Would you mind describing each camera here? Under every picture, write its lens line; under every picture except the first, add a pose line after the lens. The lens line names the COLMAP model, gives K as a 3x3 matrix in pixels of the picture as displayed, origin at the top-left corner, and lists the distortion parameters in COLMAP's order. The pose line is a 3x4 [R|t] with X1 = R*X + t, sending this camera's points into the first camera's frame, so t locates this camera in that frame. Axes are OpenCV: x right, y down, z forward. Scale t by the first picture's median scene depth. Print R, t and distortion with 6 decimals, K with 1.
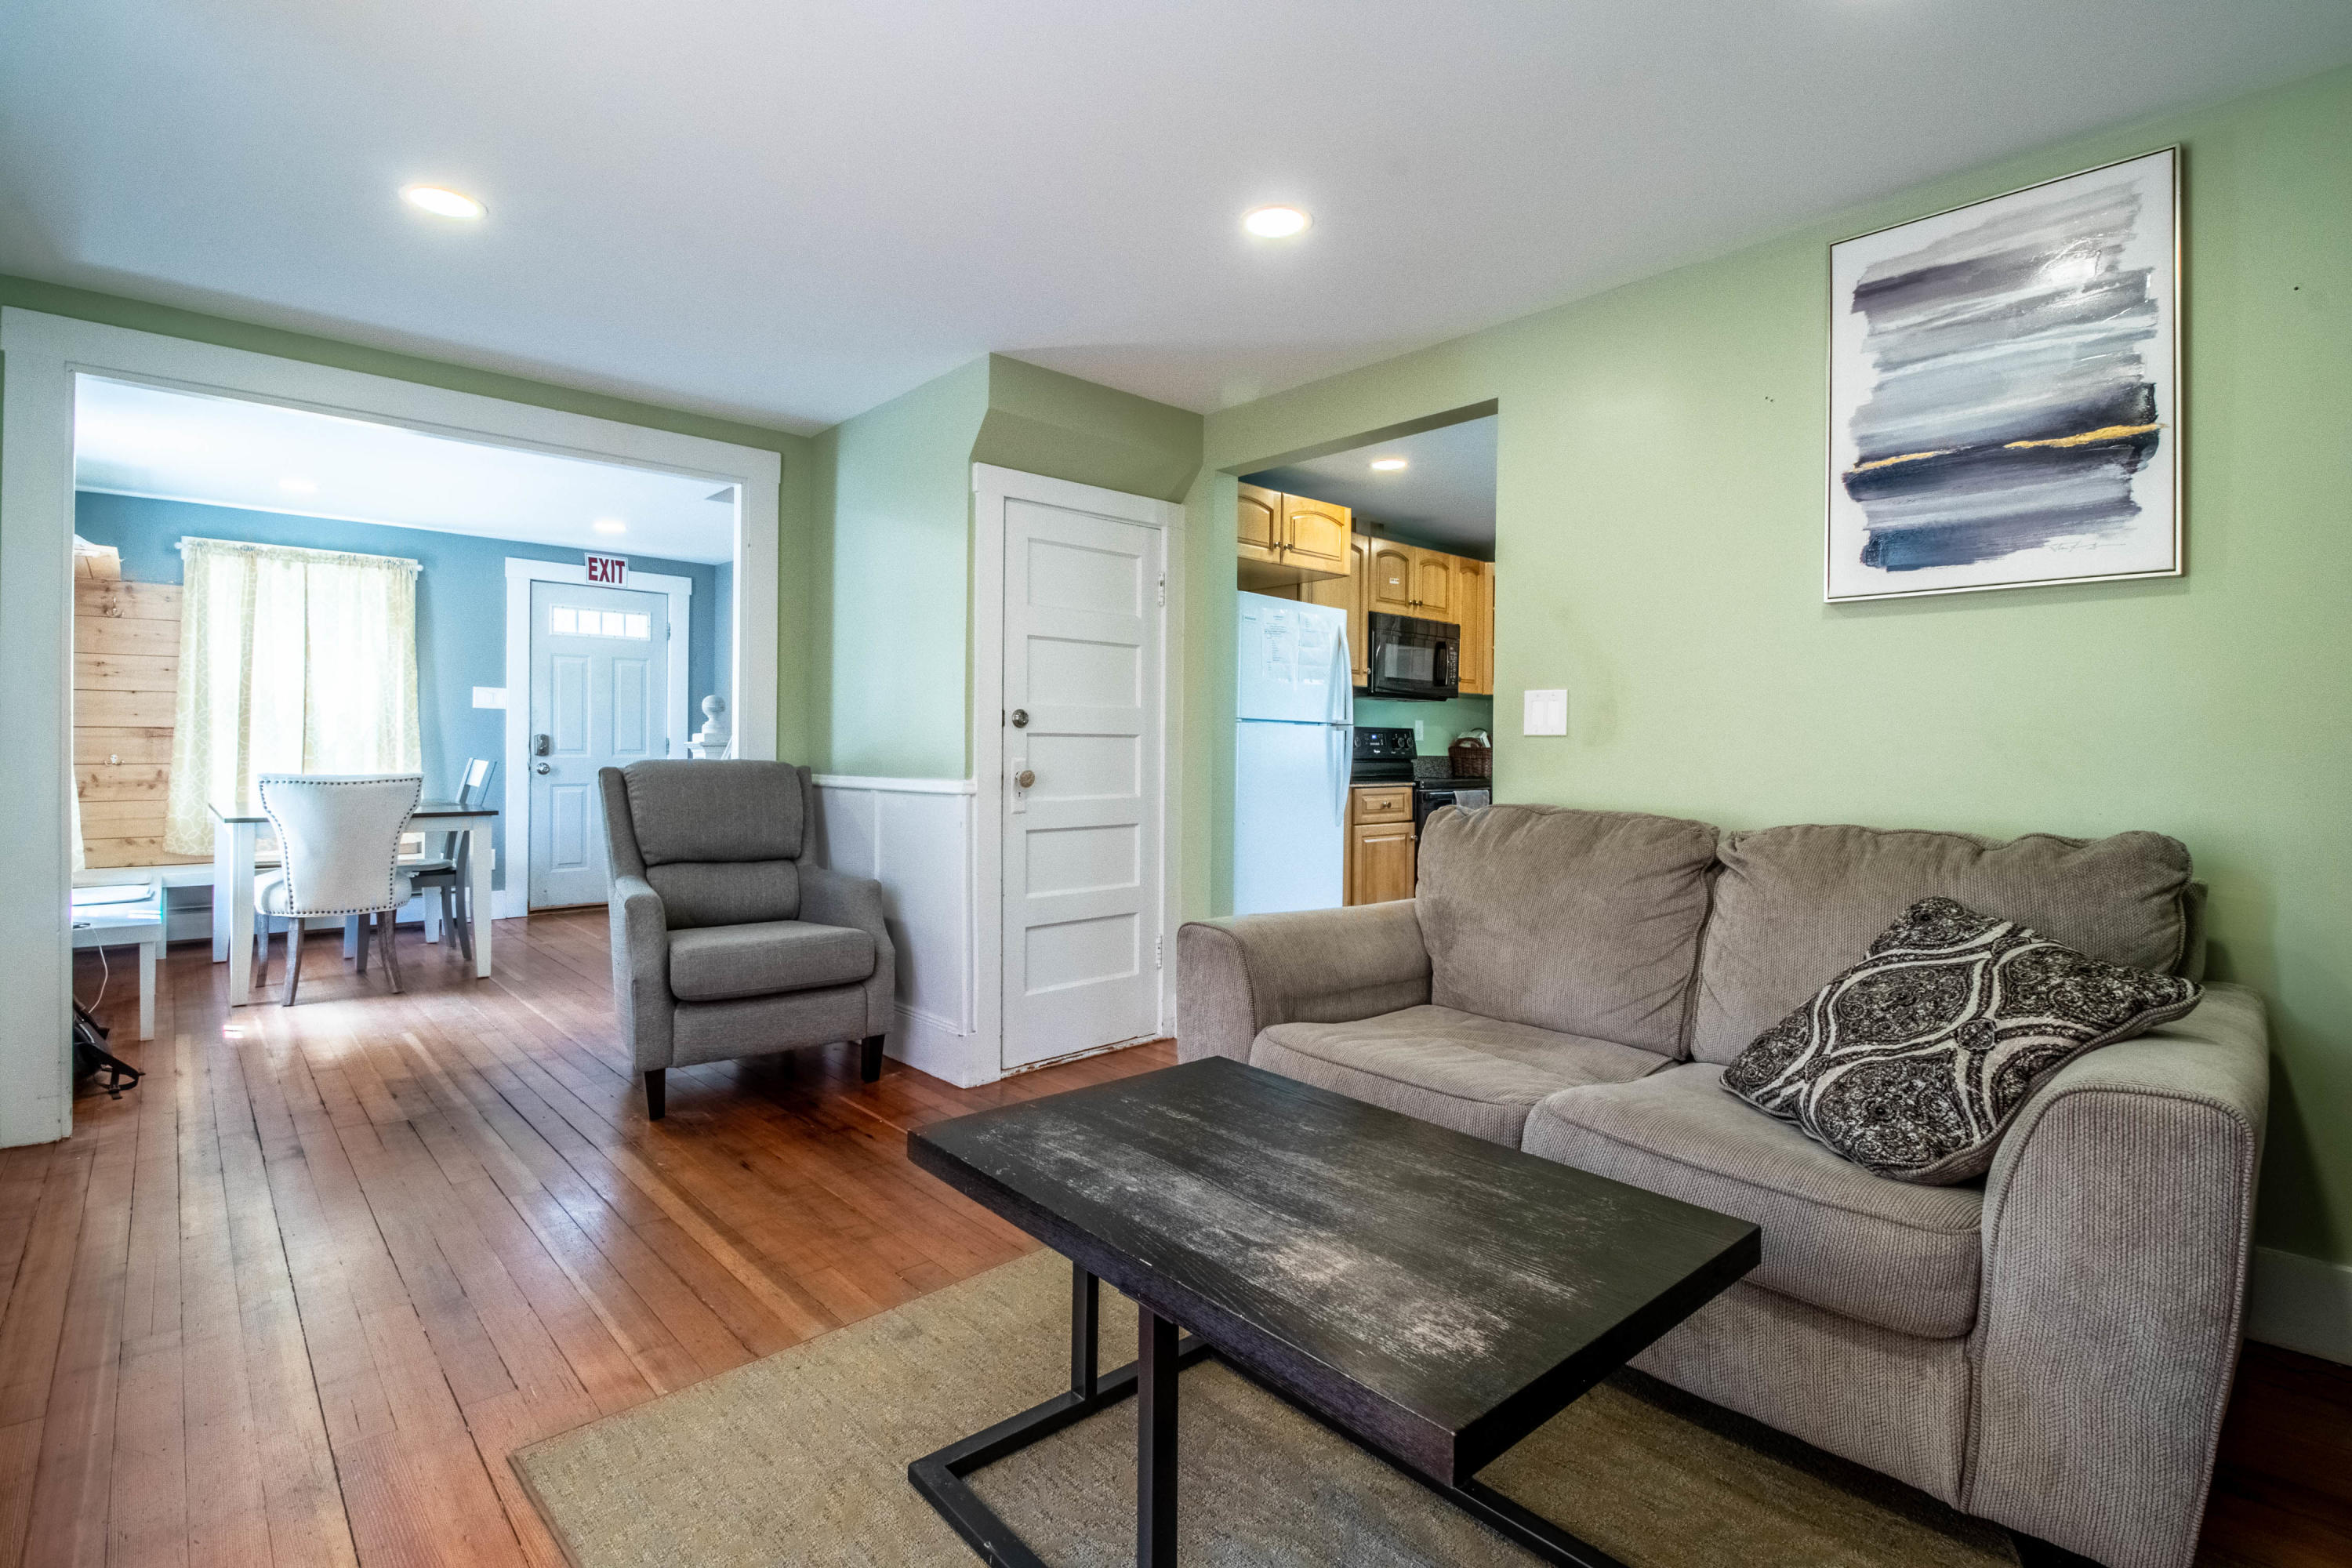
lens RADIAL K [[1088.3, 0, 1174.5], [0, 1088.3, 774.0], [0, 0, 1]] dist [-0.011535, -0.006556]
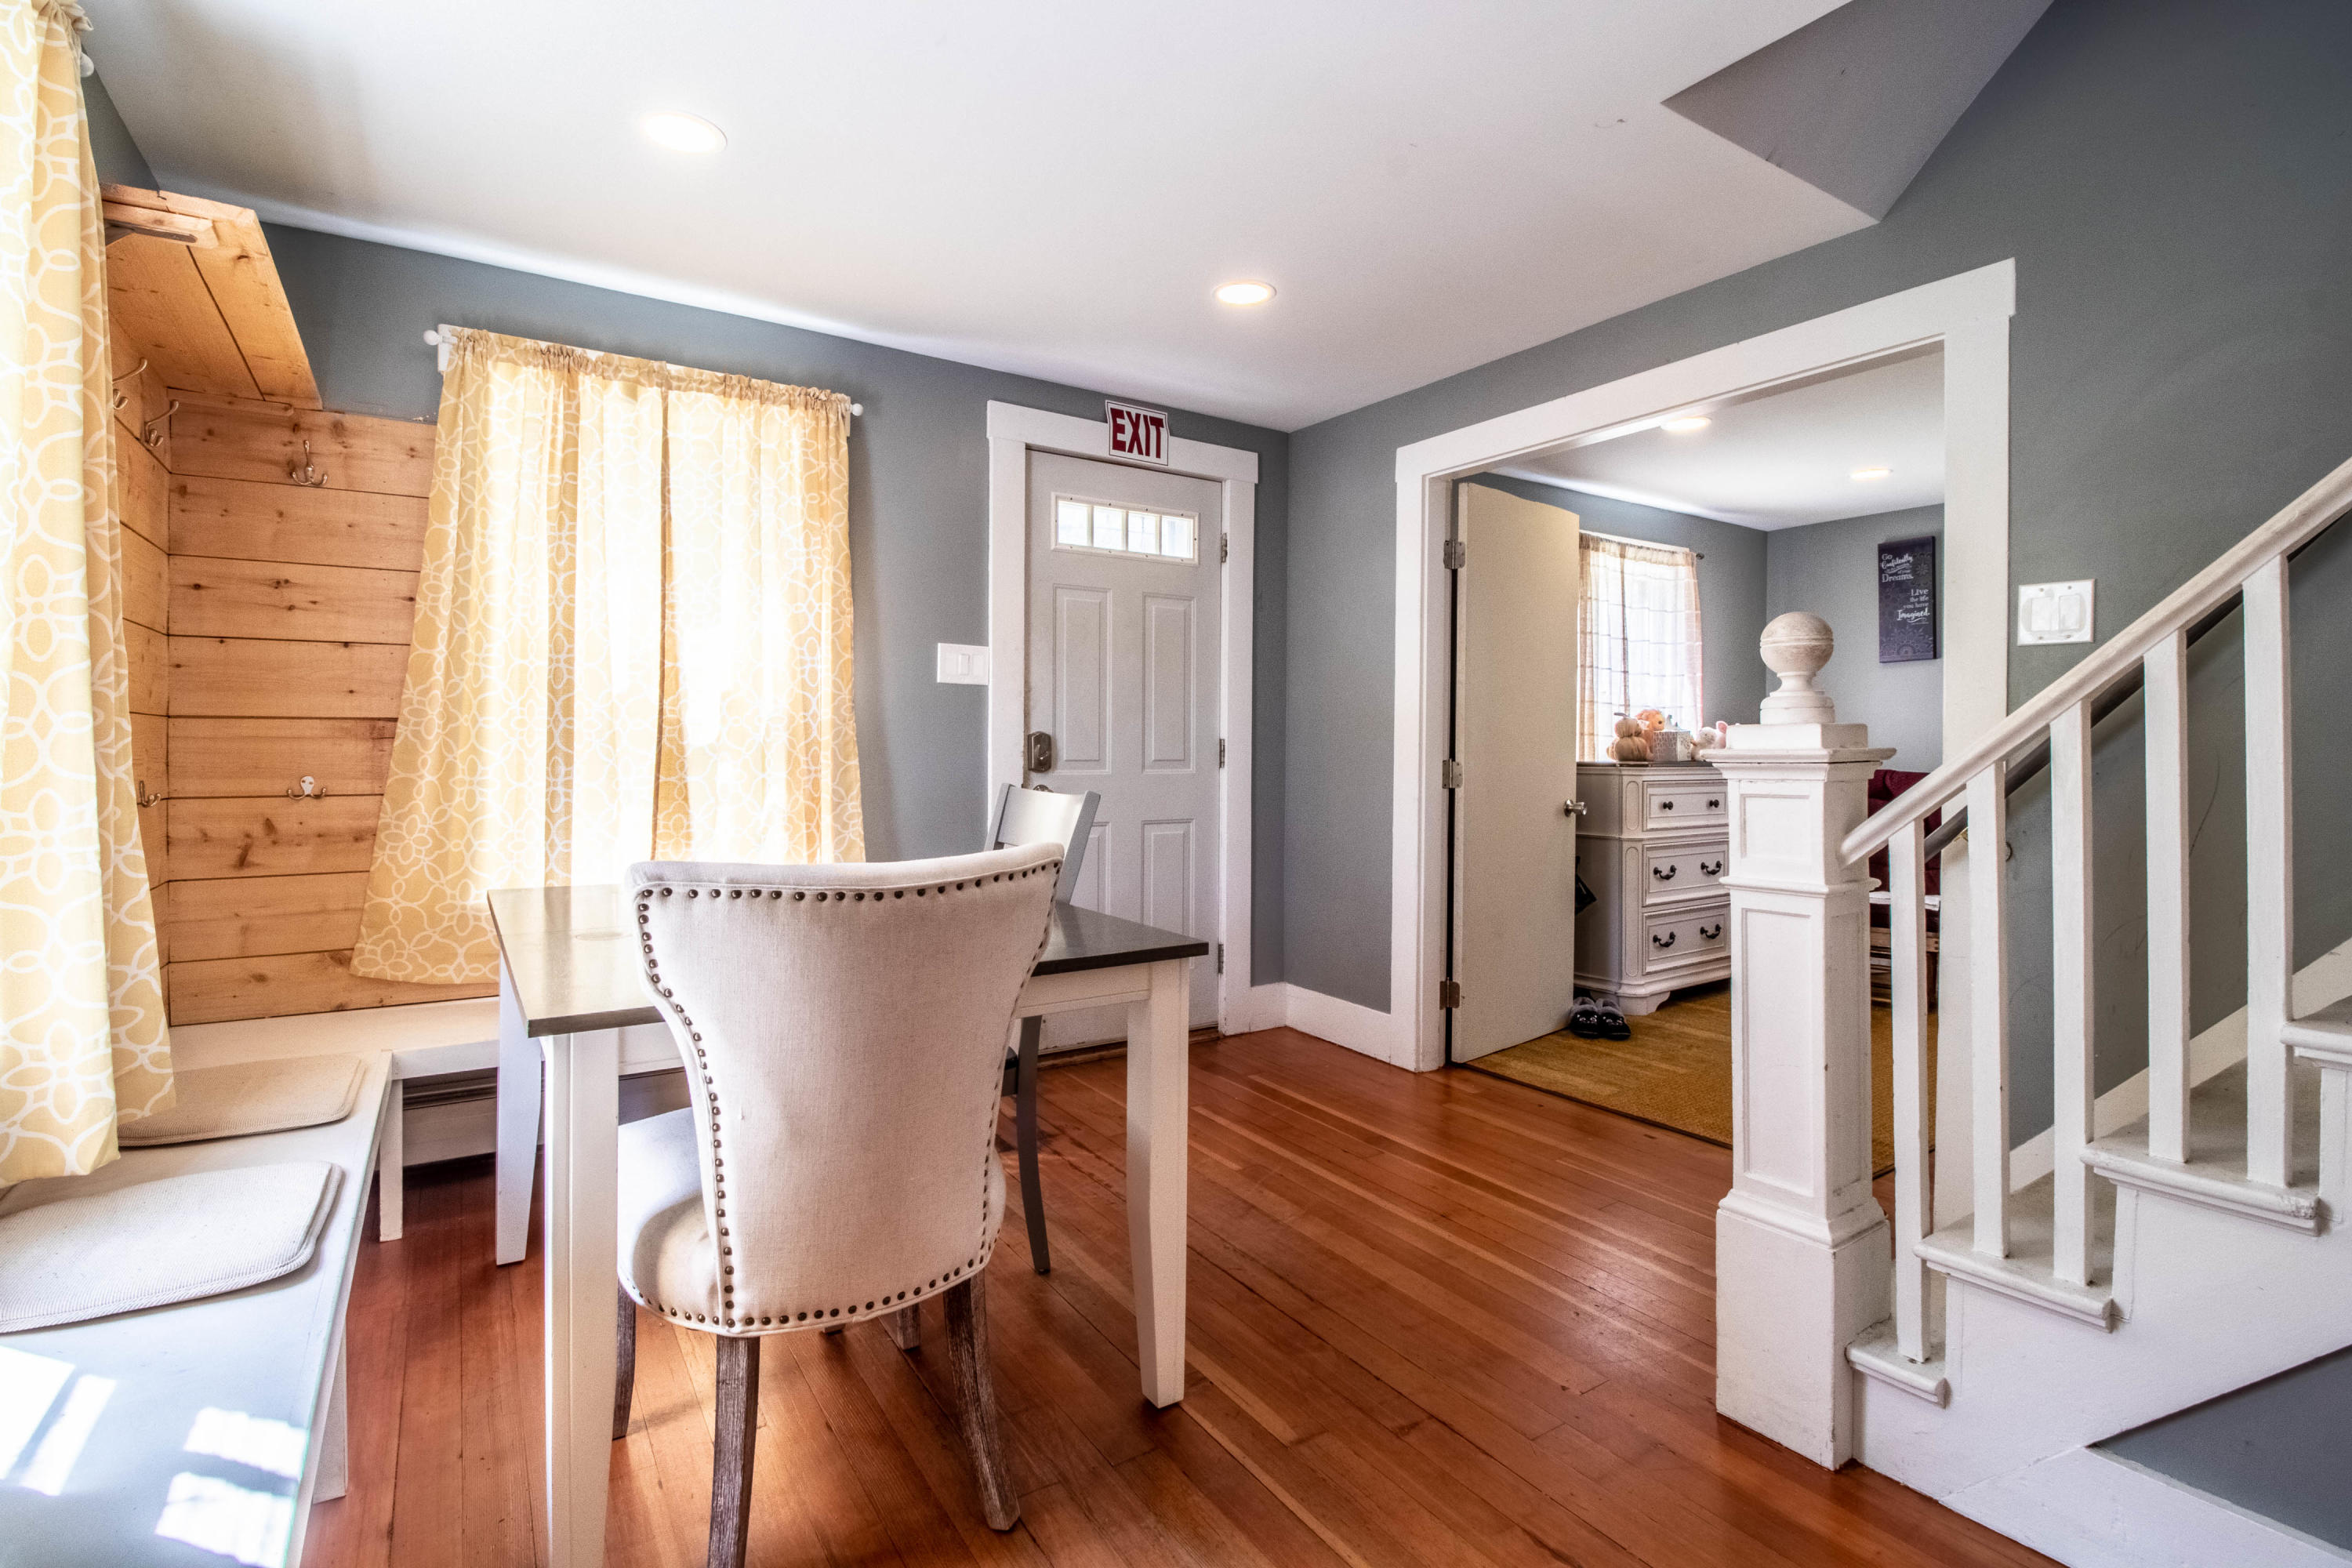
lens RADIAL K [[1088.3, 0, 1174.4], [0, 1088.3, 774.6], [0, 0, 1]] dist [-0.011535, -0.006556]
pose [[0.984966, 0.003026, -0.172722, -0.414970], [-0.002586, 0.999993, 0.002774, -0.016671], [0.172729, -0.002286, 0.984967, 0.465138]]
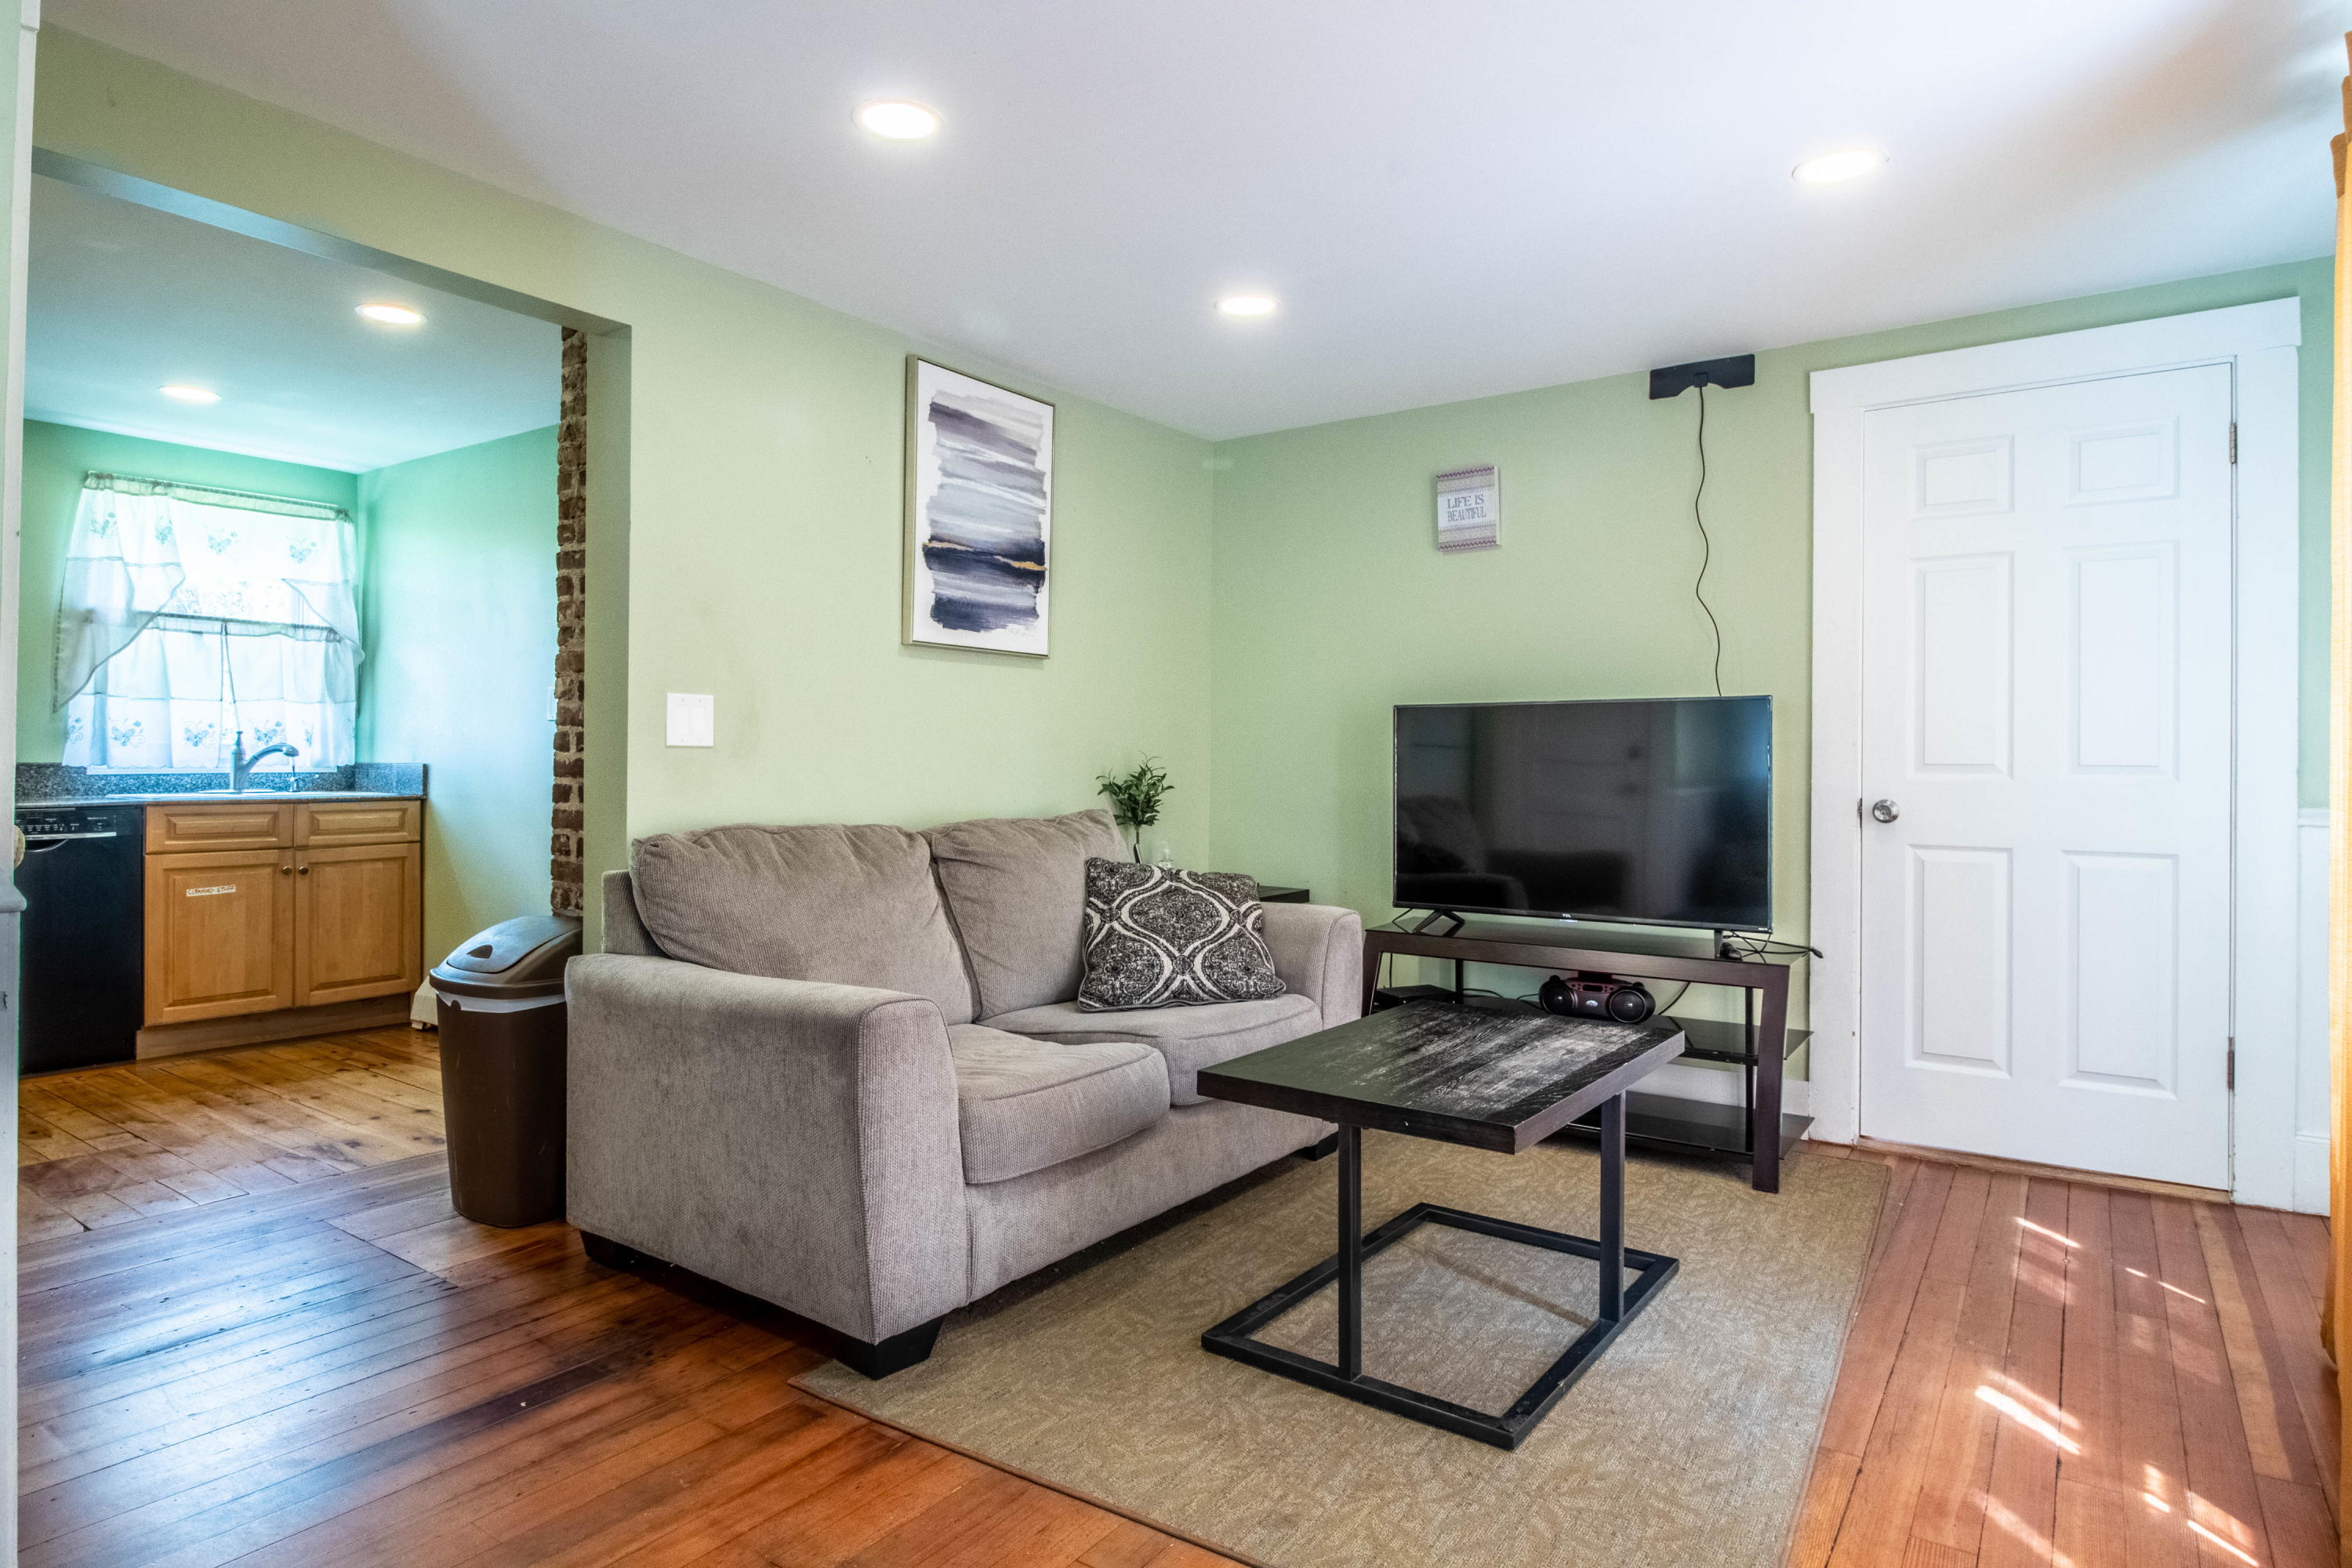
lens RADIAL K [[1303.7, 0, 1164.2], [0, 1303.7, 767.8], [0, 0, 1]] dist [-0.012599, 0.003030]
pose [[-0.197338, -0.010575, 0.980278, -1.240240], [0.015601, 0.999781, 0.013926, -0.044519], [-0.980211, 0.018041, -0.197130, 1.365879]]
